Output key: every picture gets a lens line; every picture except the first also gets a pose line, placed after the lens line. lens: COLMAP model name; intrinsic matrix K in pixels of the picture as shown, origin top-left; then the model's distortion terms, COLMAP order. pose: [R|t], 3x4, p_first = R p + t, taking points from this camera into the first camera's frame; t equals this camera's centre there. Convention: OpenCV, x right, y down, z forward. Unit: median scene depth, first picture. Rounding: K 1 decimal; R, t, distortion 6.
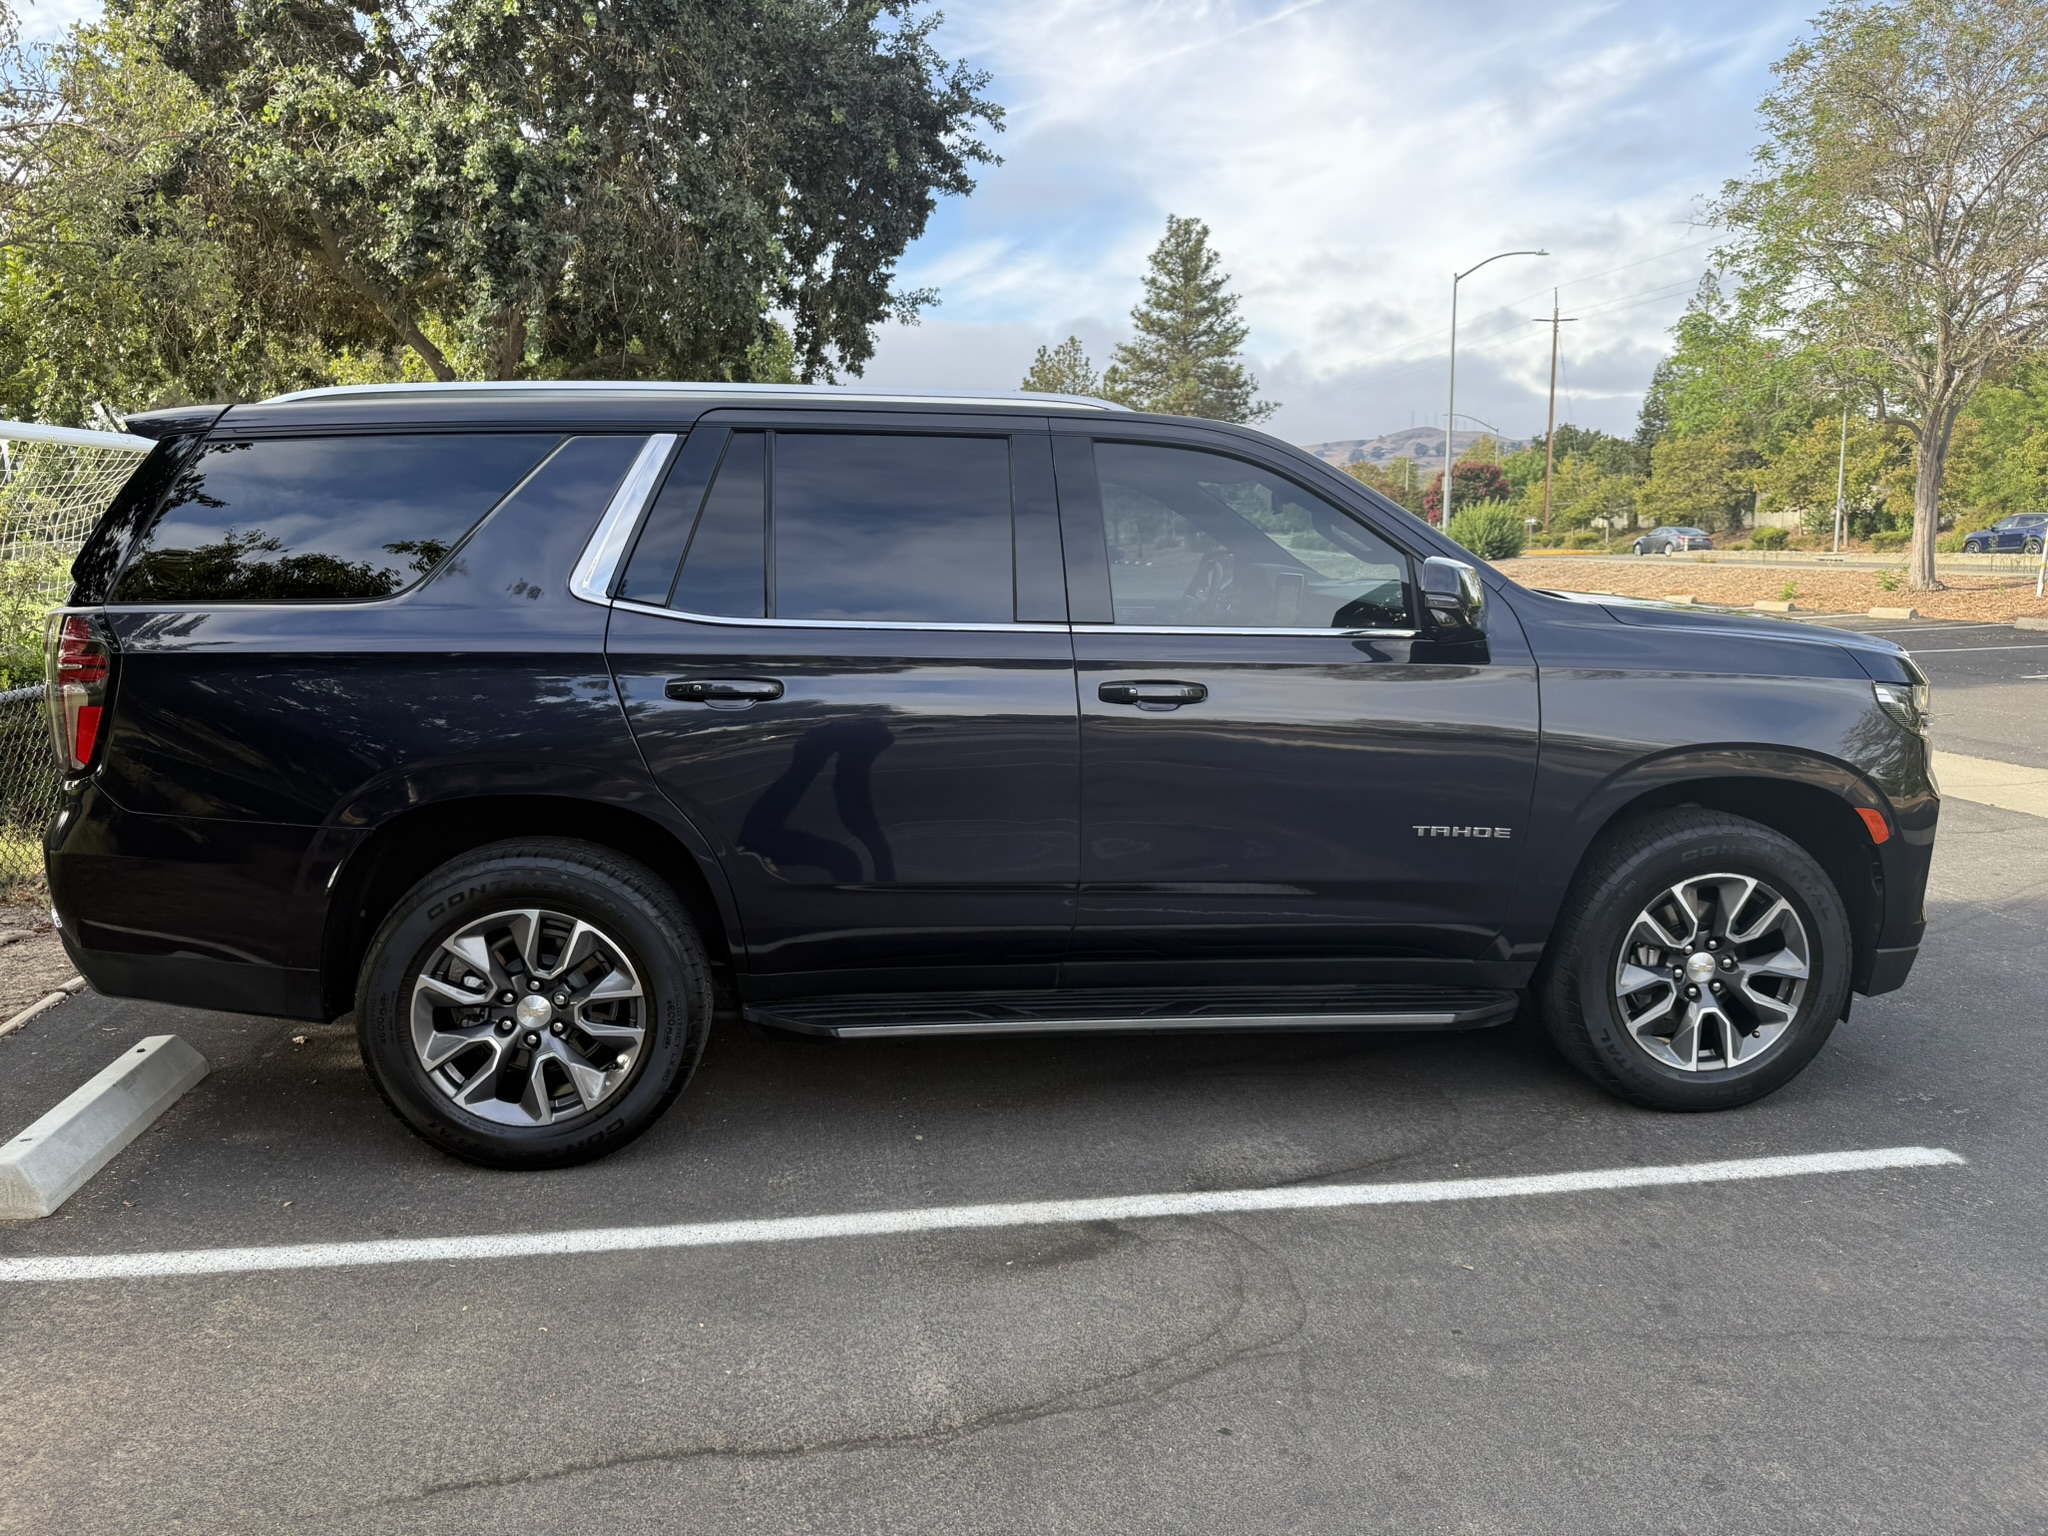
lens RADIAL K [[1425.8, 0, 1024.0], [0, 1425.8, 768.0], [0, 0, 1]] dist [0.004968, -0.003610]
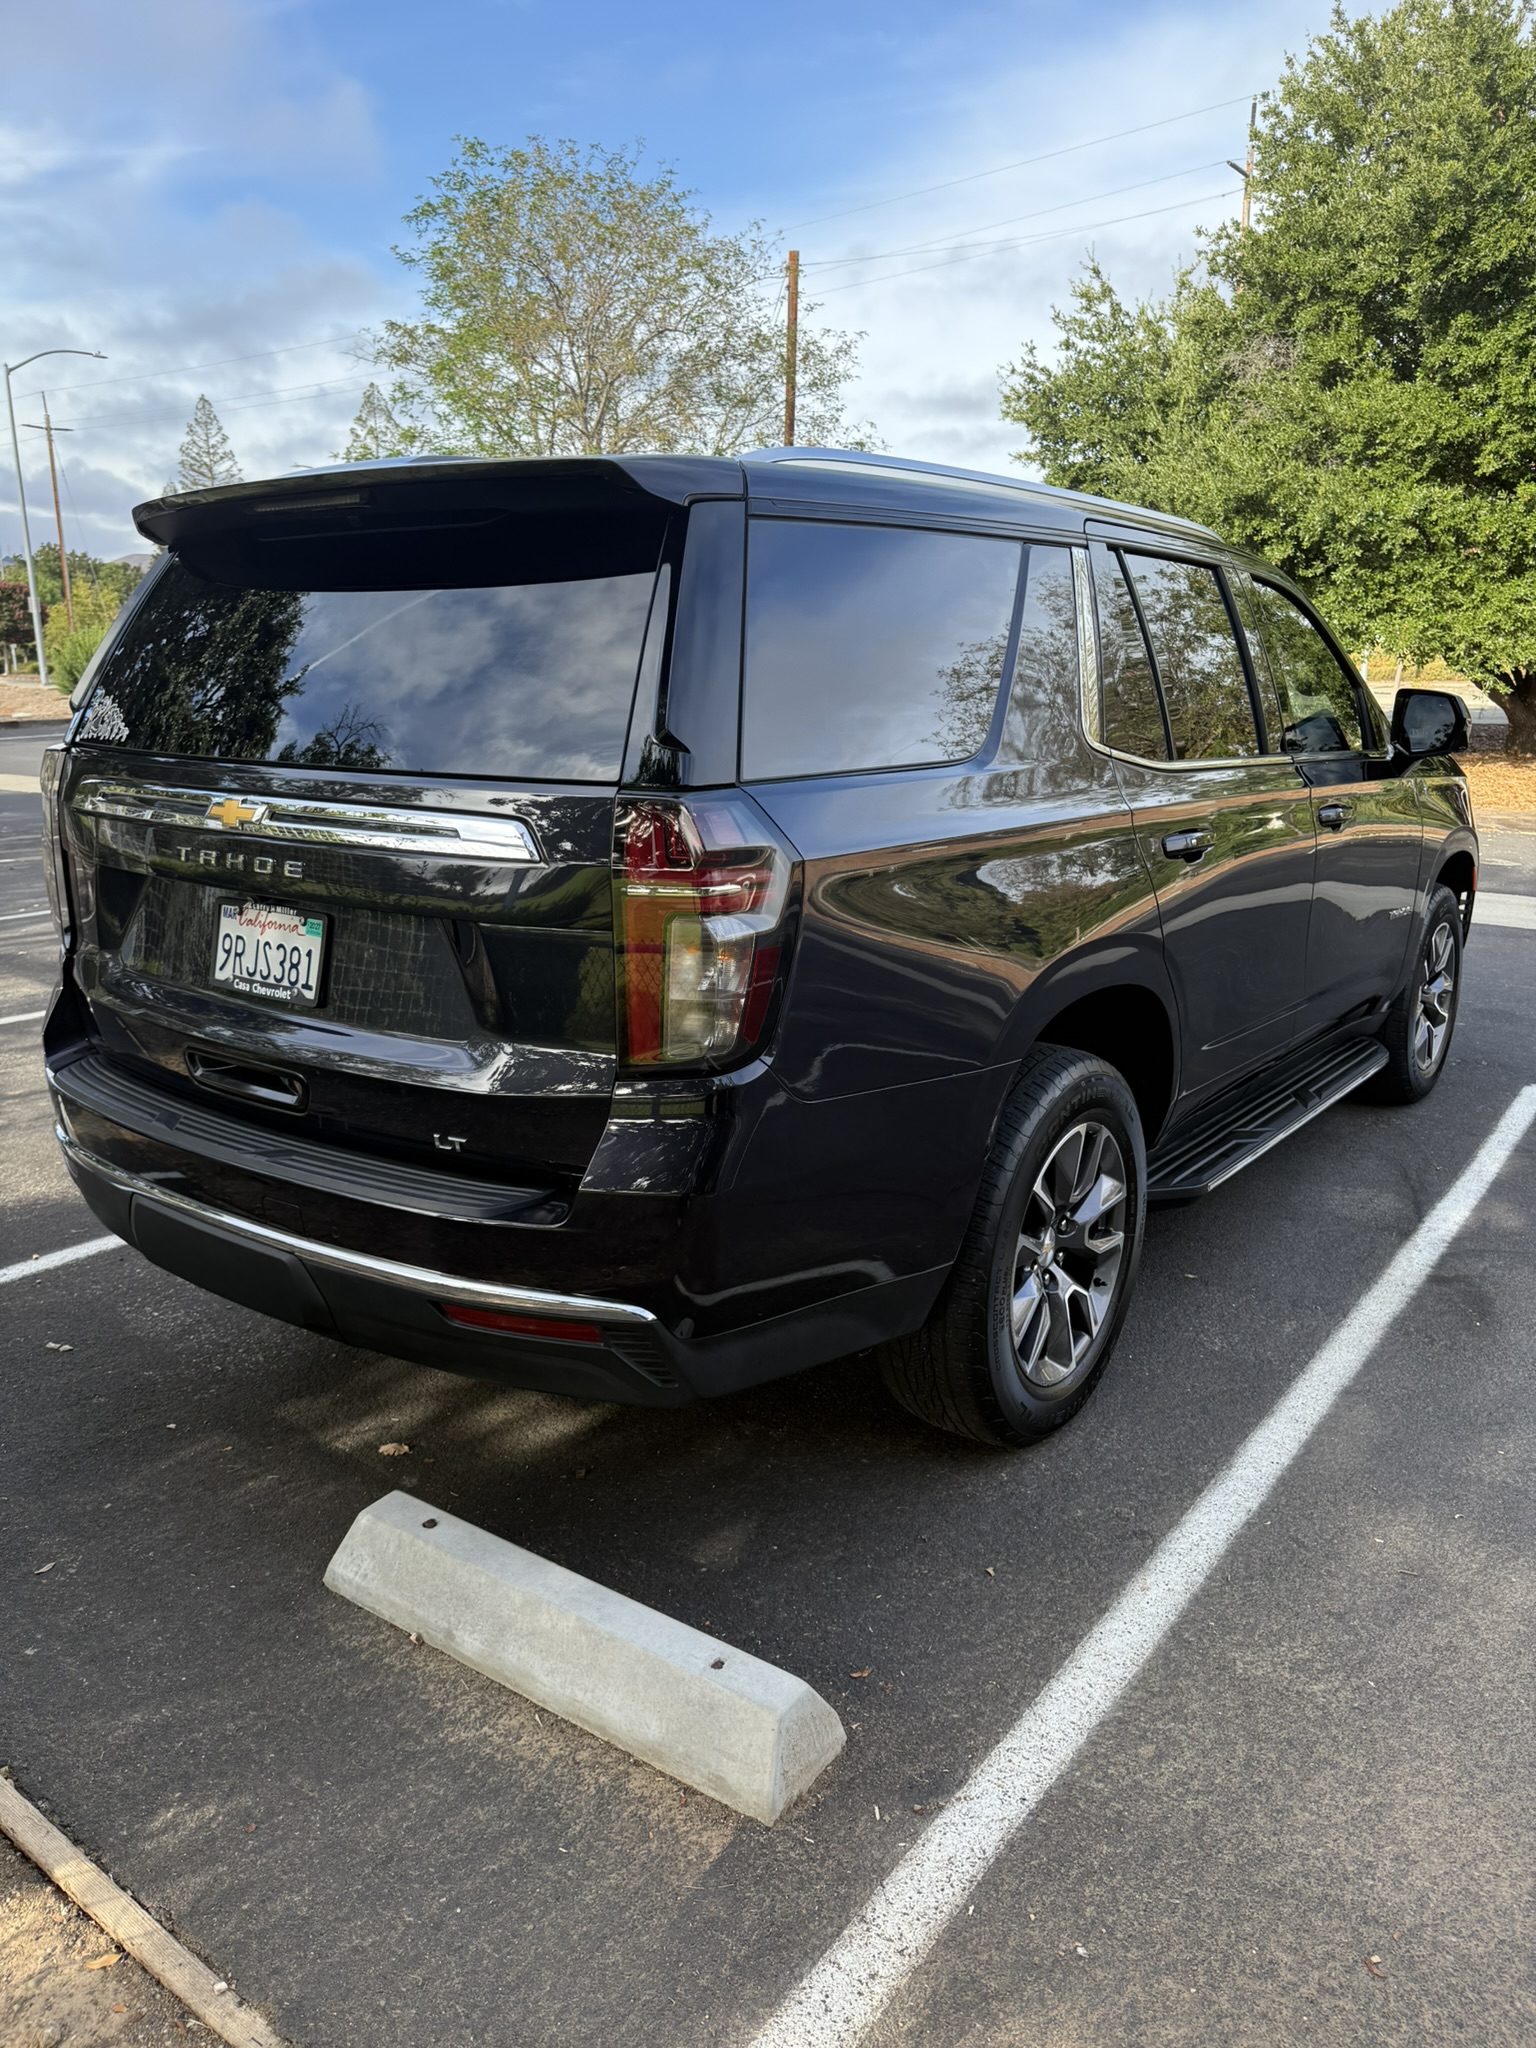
lens RADIAL K [[1437.6, 0, 768.0], [0, 1437.6, 1024.0], [0, 0, 1]] dist [-0.006532, -0.004062]
pose [[0.688874, -0.162088, 0.706527, -1.085334], [0.102731, 0.986672, 0.126193, -0.083818], [-0.717565, -0.014349, 0.696344, 0.570076]]
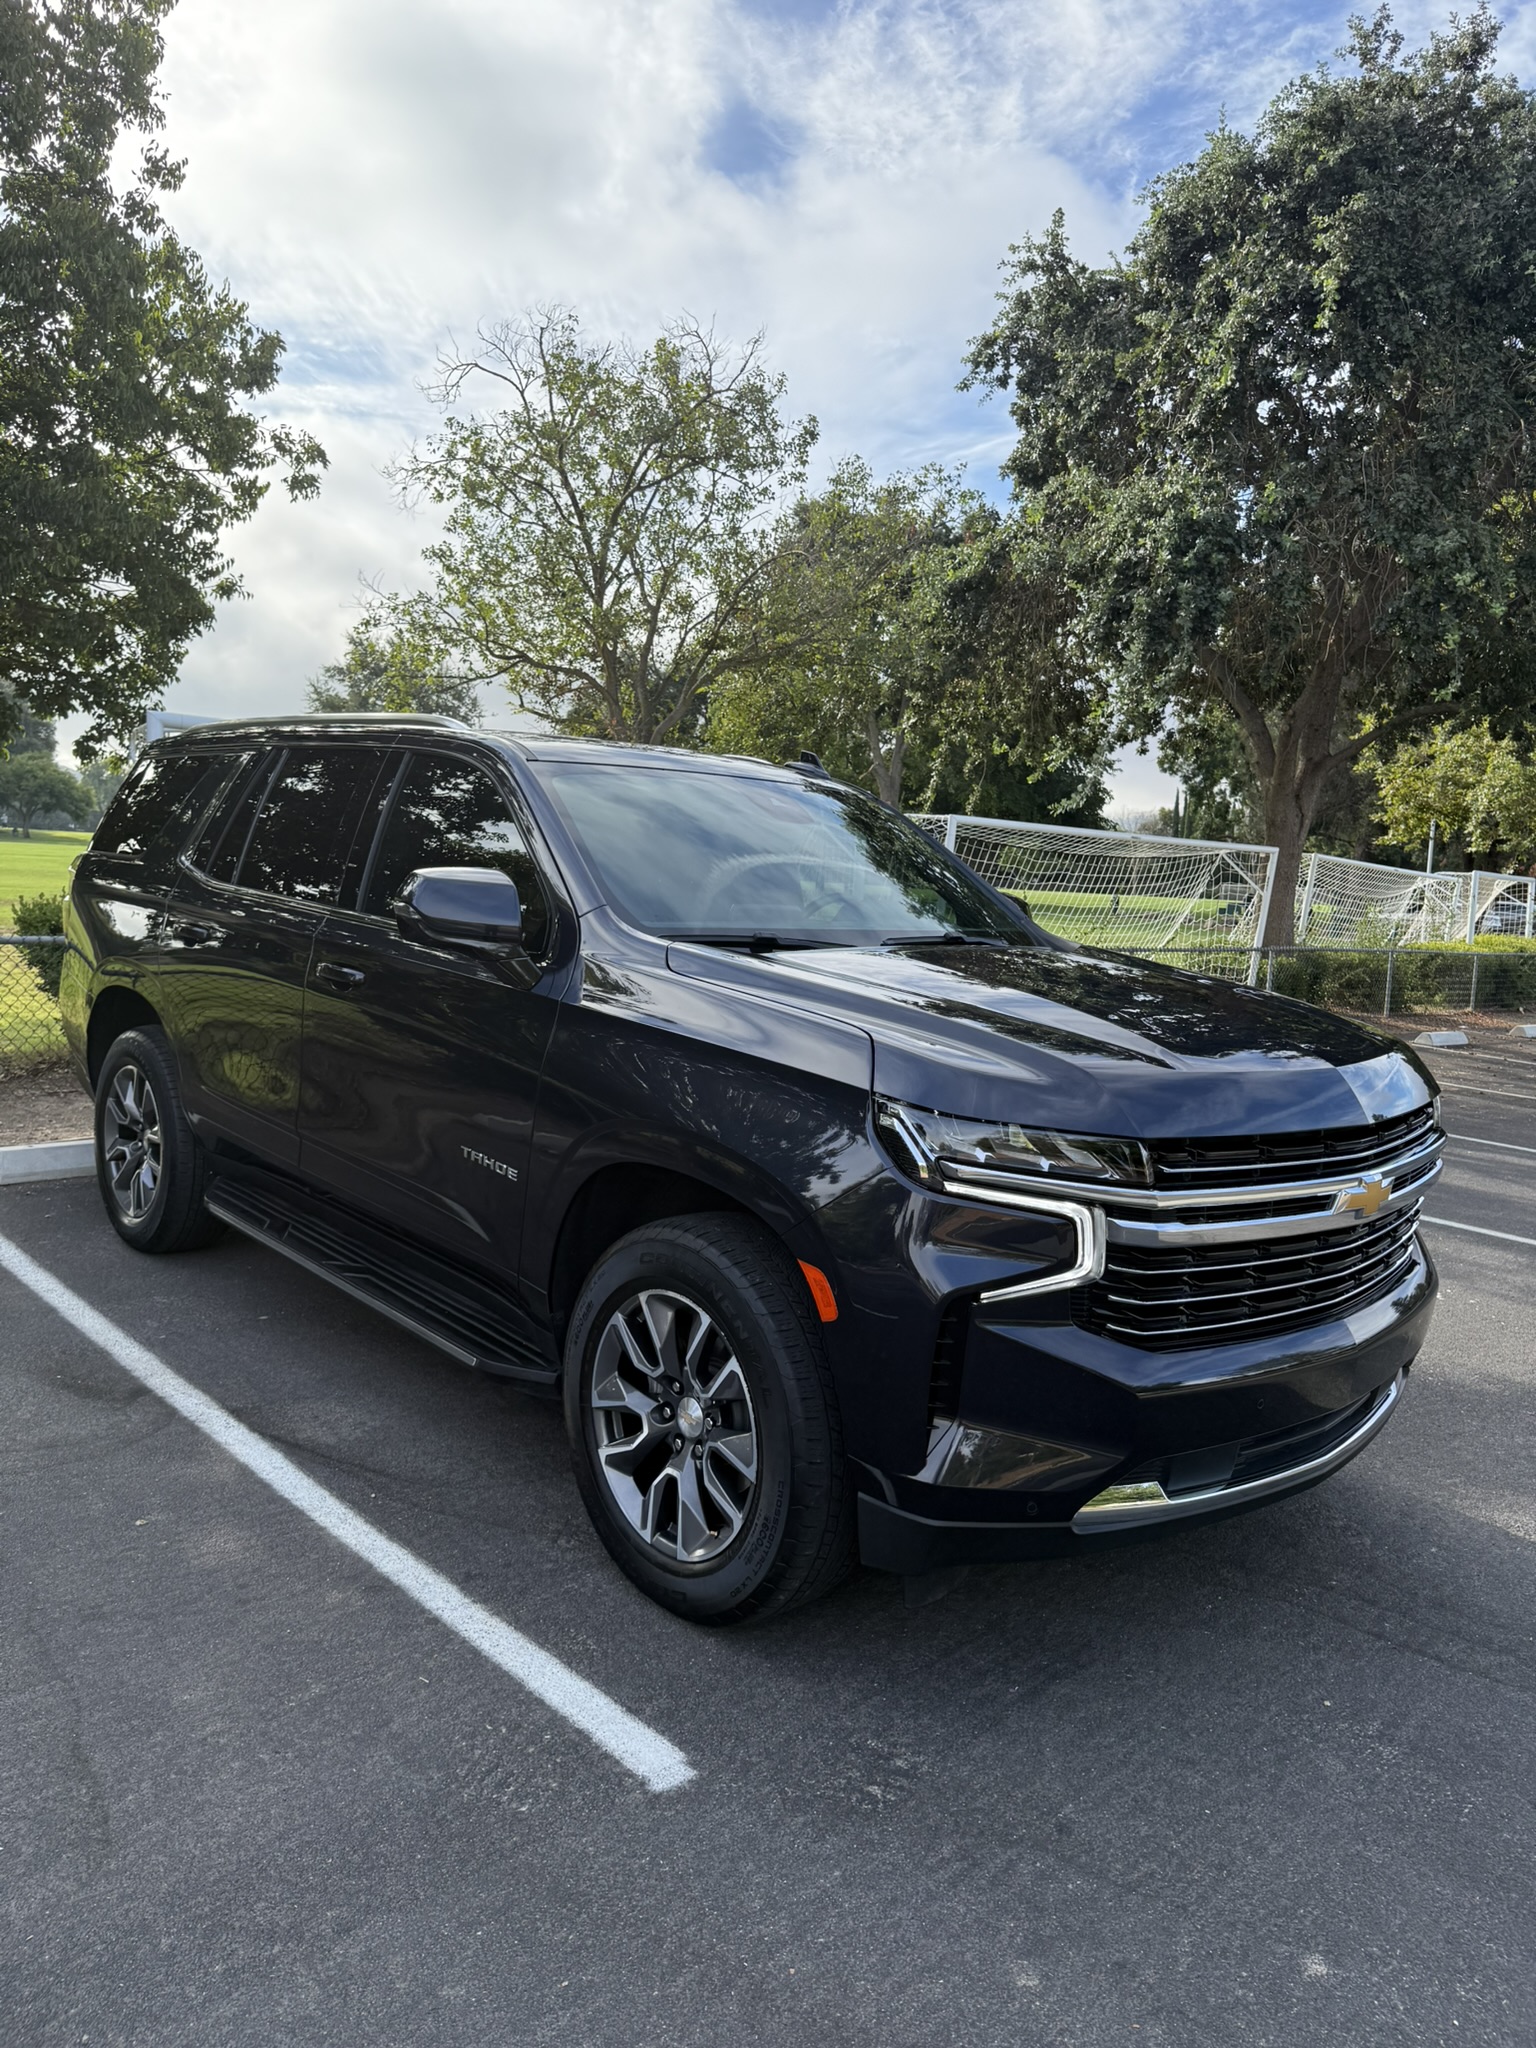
lens RADIAL K [[1473.5, 0, 817.9], [0, 1473.5, 1019.3], [0, 0, 1]] dist [-0.000656, -0.000873]
pose [[0.603487, 0.139739, -0.785033, 1.283608], [-0.208151, 0.977995, 0.014074, -0.110317], [0.769725, 0.154912, 0.619294, 0.616623]]
